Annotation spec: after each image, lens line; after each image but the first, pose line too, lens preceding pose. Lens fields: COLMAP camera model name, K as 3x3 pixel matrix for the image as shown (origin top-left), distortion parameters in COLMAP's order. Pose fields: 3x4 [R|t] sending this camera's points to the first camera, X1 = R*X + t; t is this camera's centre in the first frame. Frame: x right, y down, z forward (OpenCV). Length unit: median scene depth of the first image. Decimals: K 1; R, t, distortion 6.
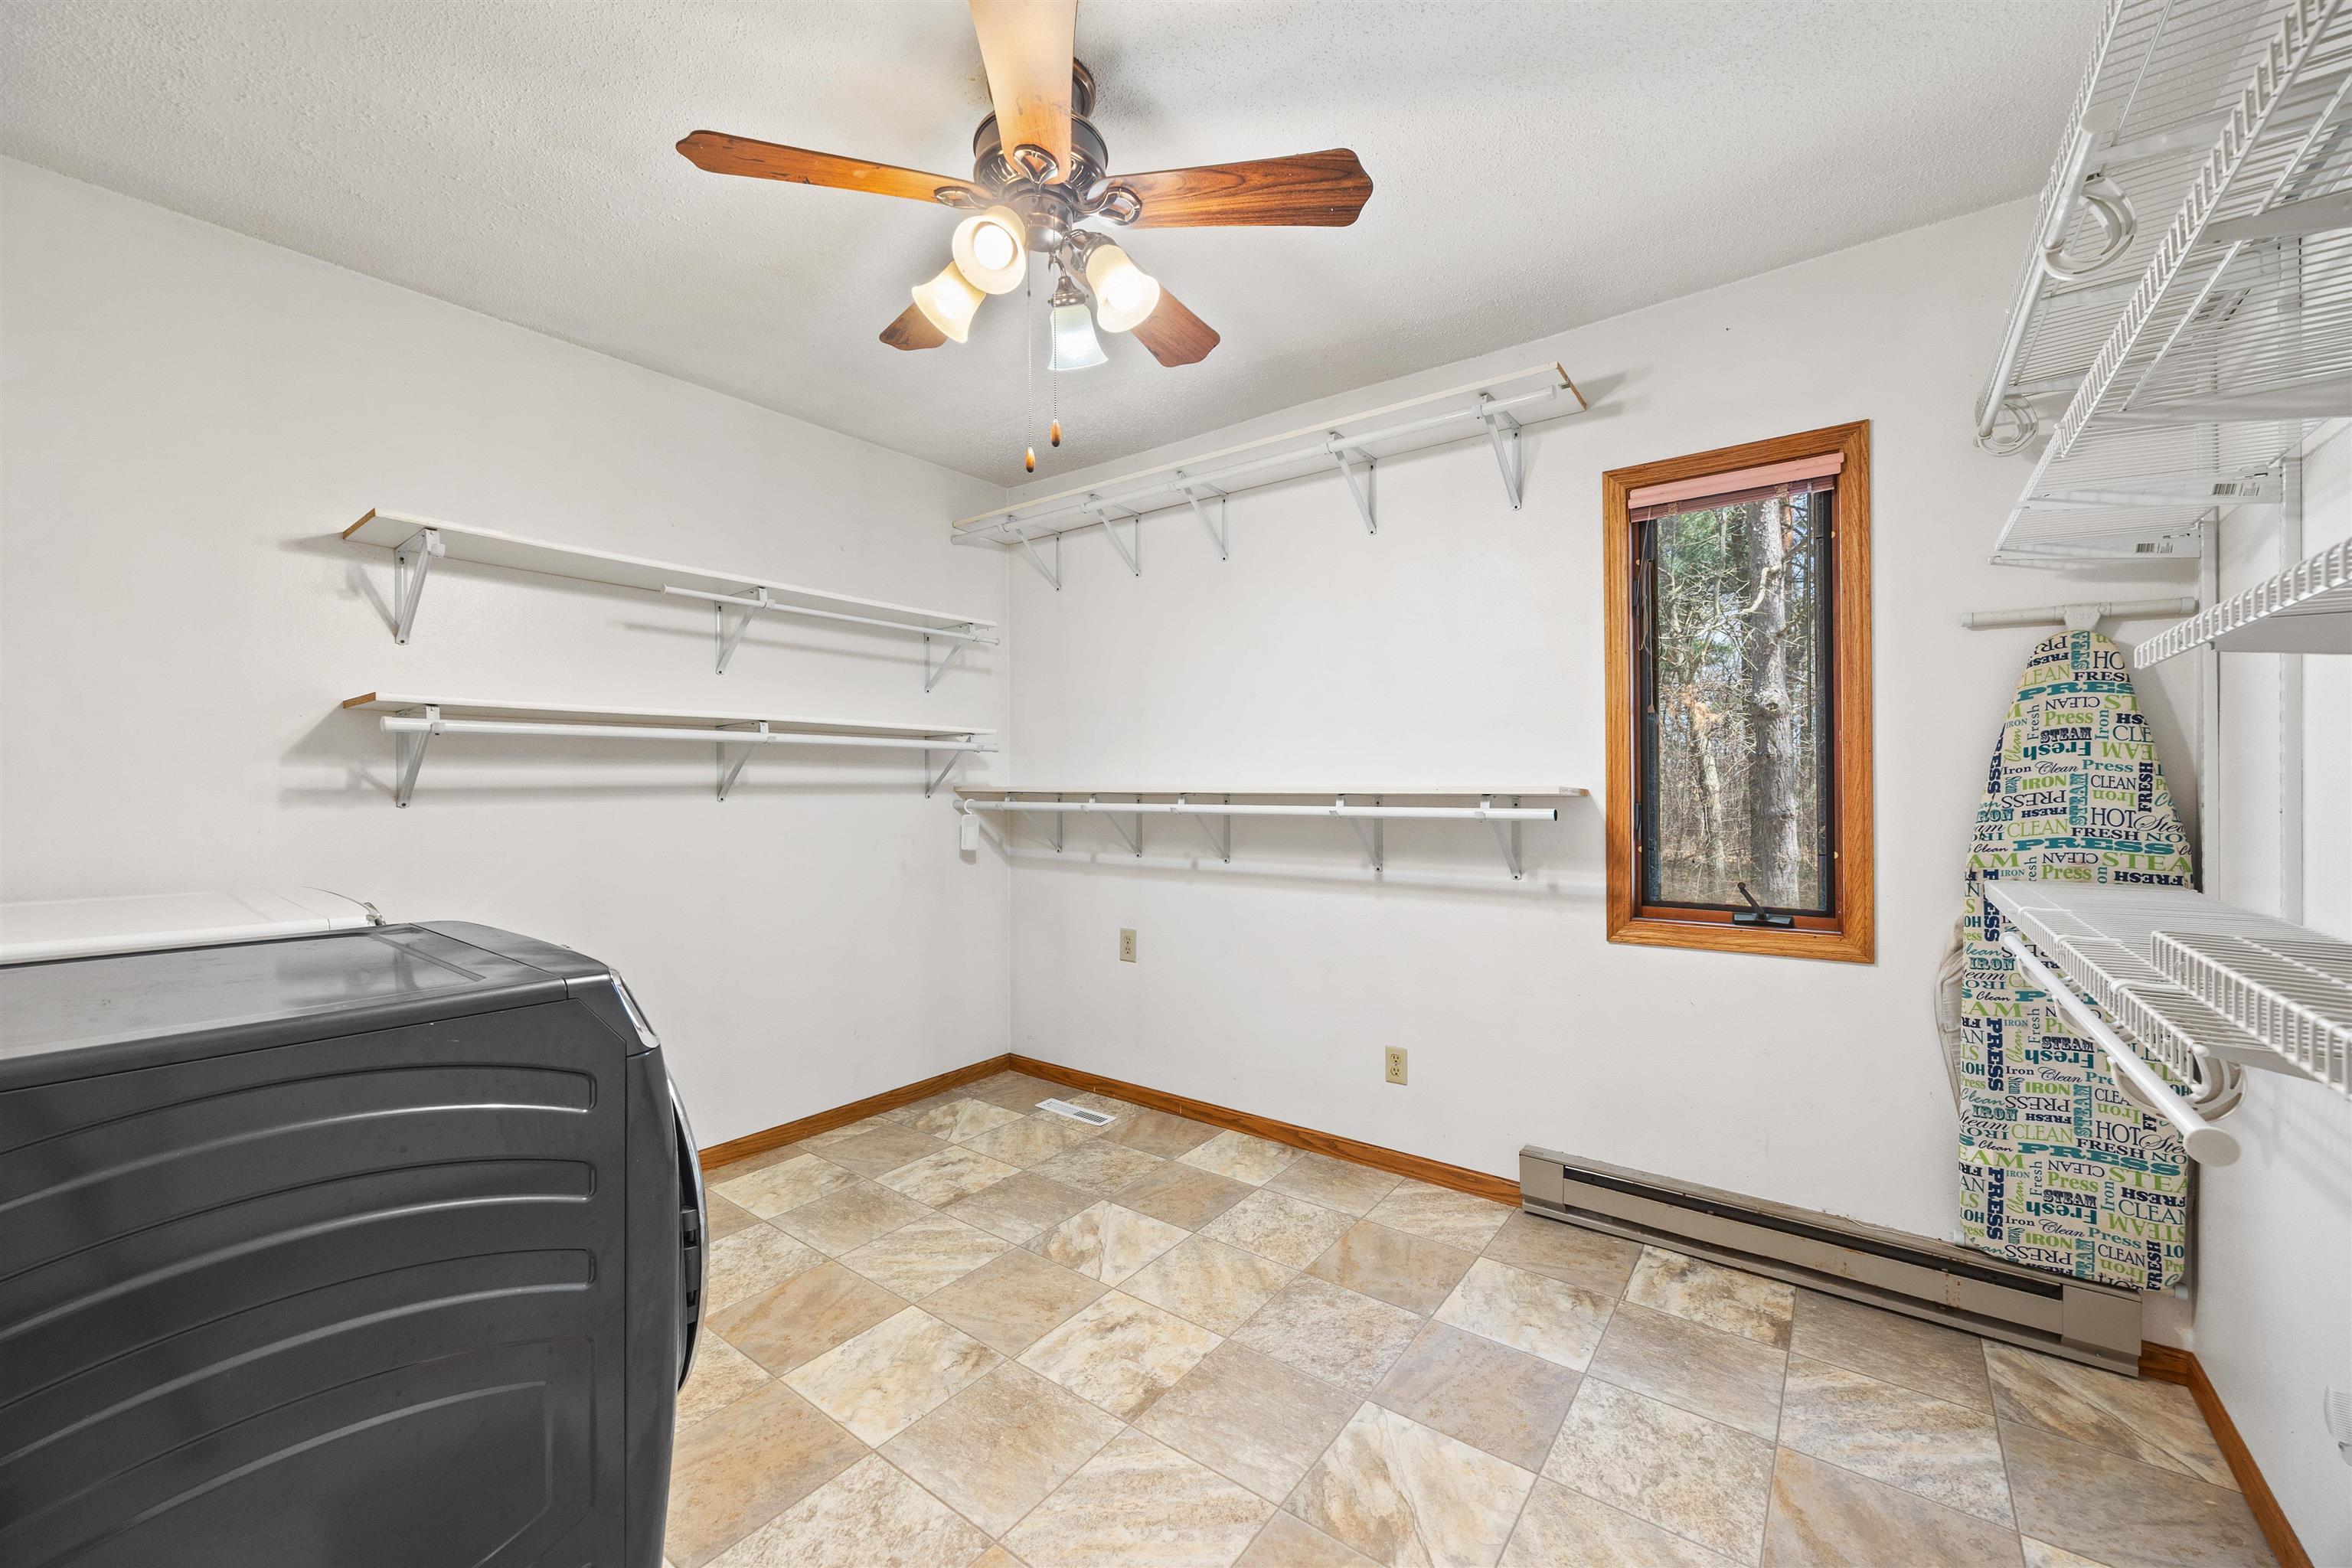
lens RADIAL K [[916.3, 0, 1139.5], [0, 916.3, 781.6], [0, 0, 1]] dist [-0.011380, 0.000083]
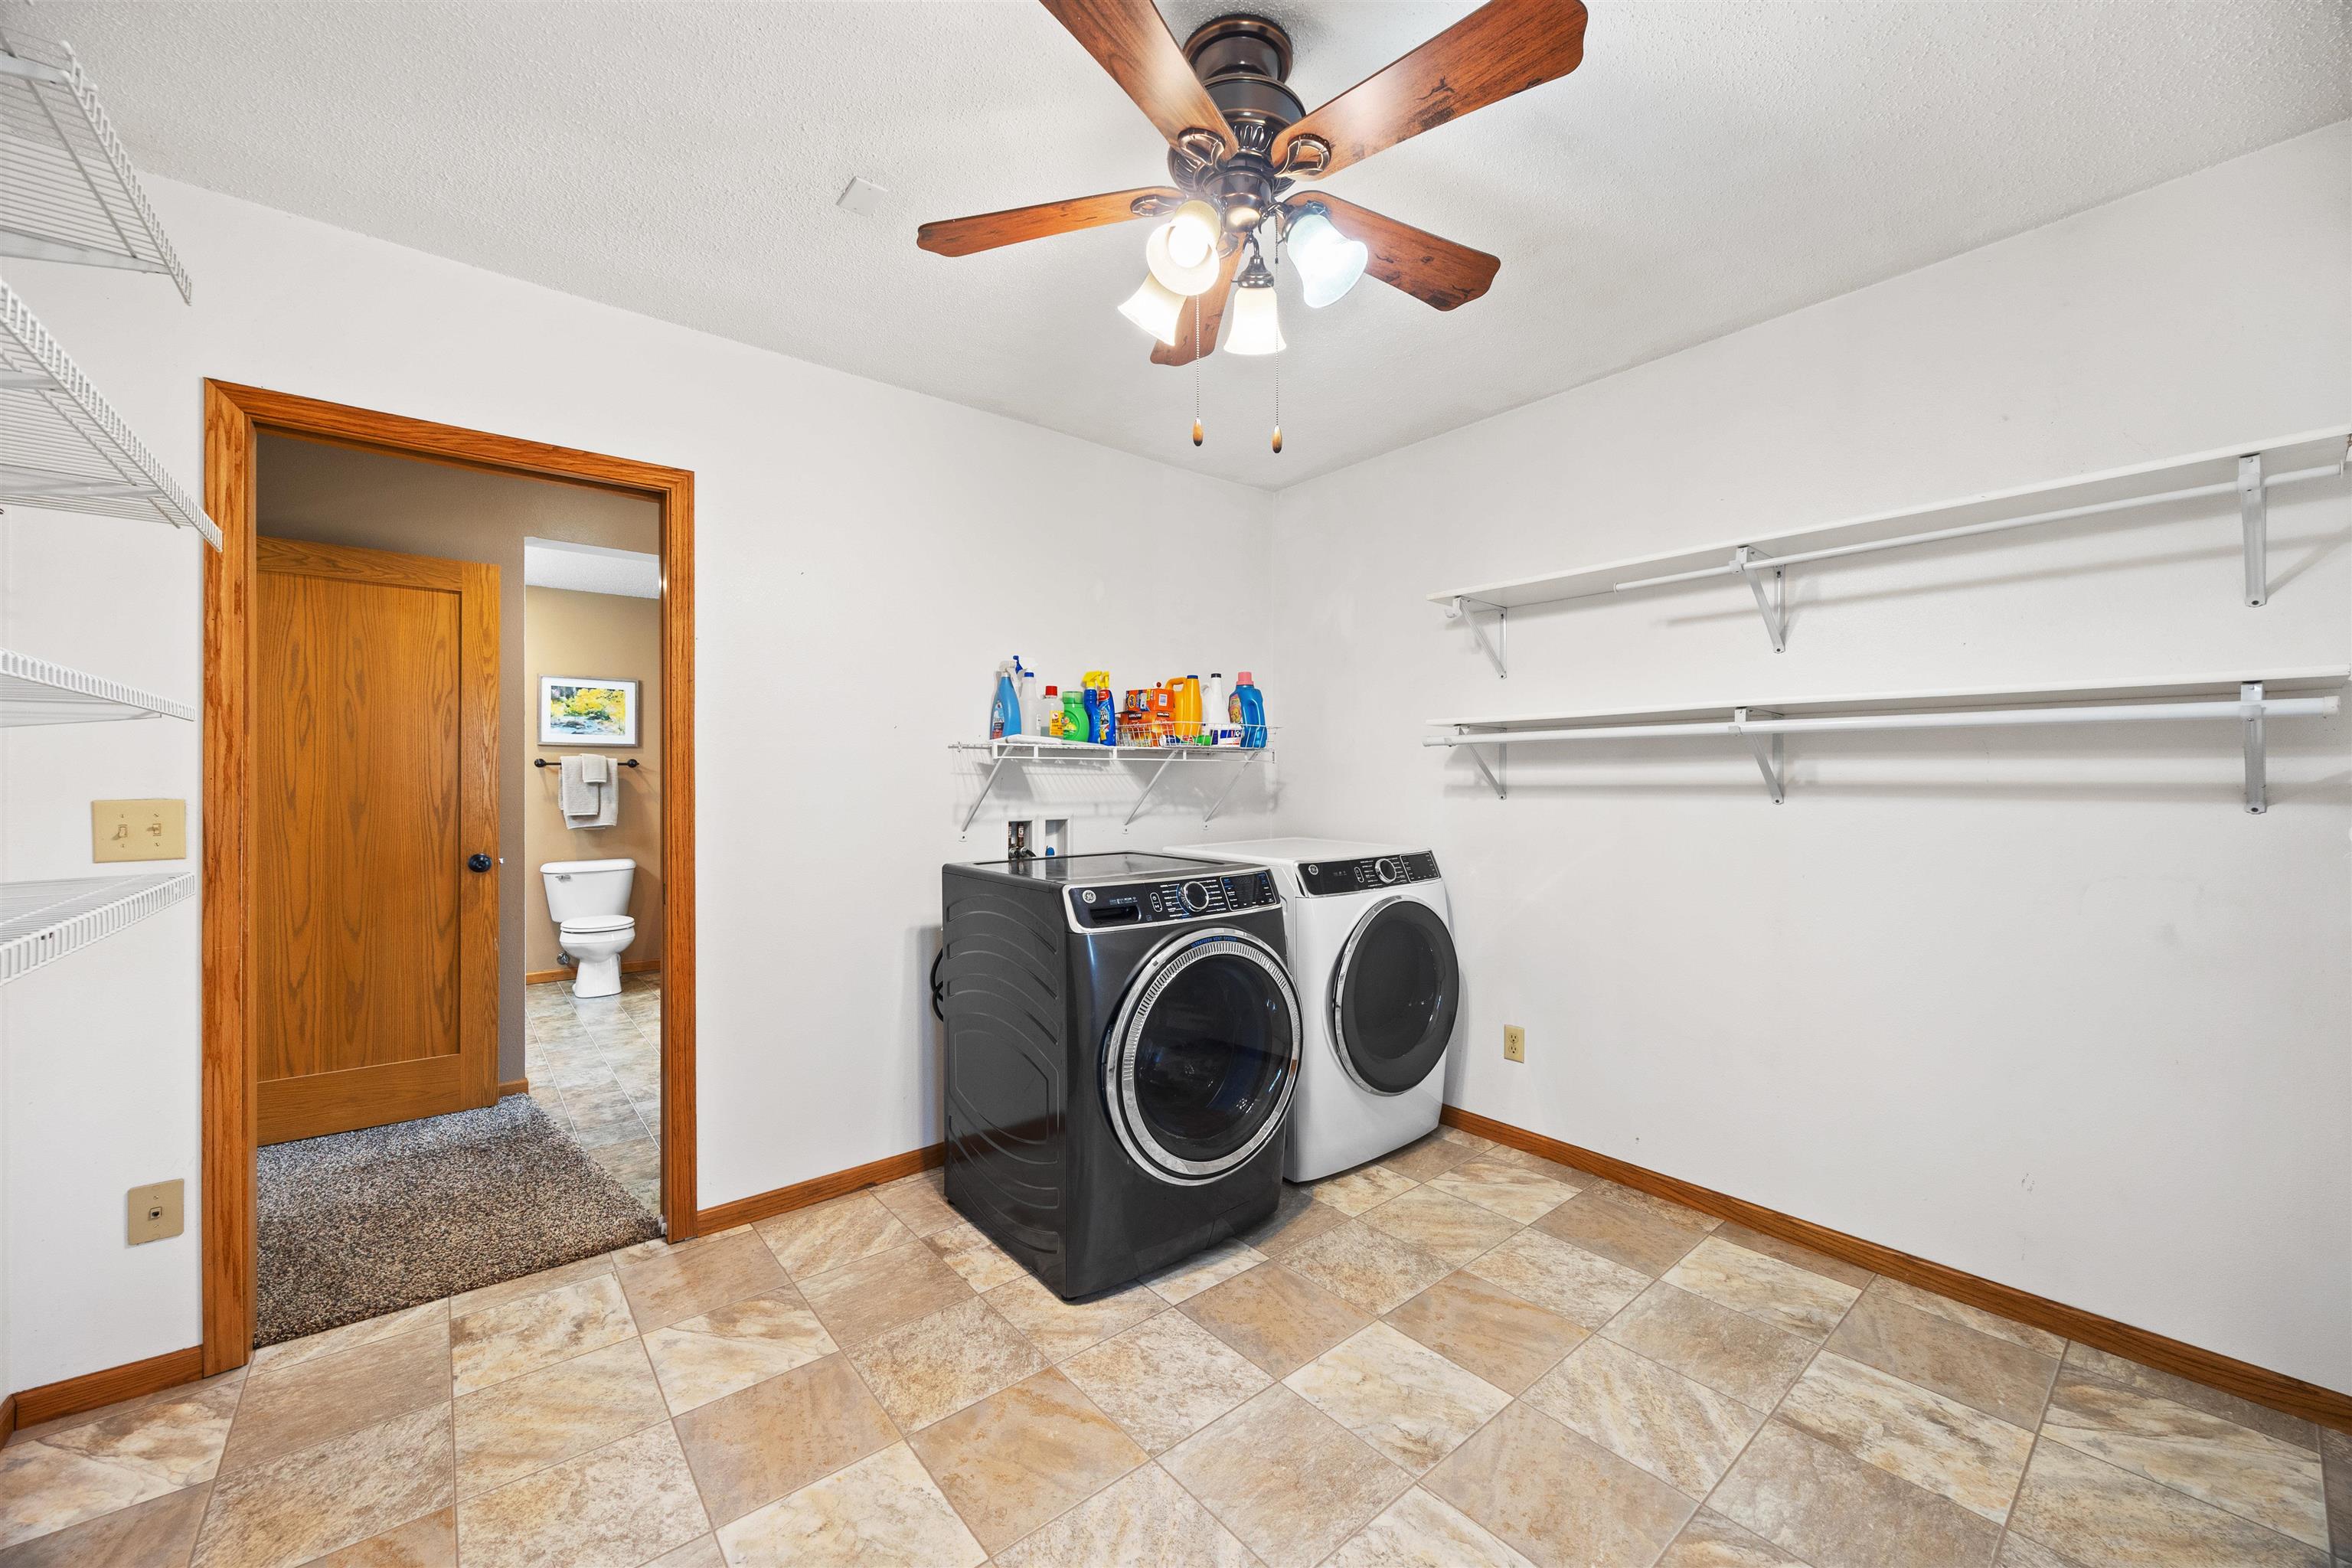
lens RADIAL K [[886.5, 0, 1150.6], [0, 886.5, 777.5], [0, 0, 1]] dist [0.001303, -0.000249]
pose [[-0.221274, -0.001784, -0.975210, 0.468326], [-0.000406, 0.999998, -0.001737, -0.000989], [0.975212, 0.000012, -0.221274, 0.622581]]
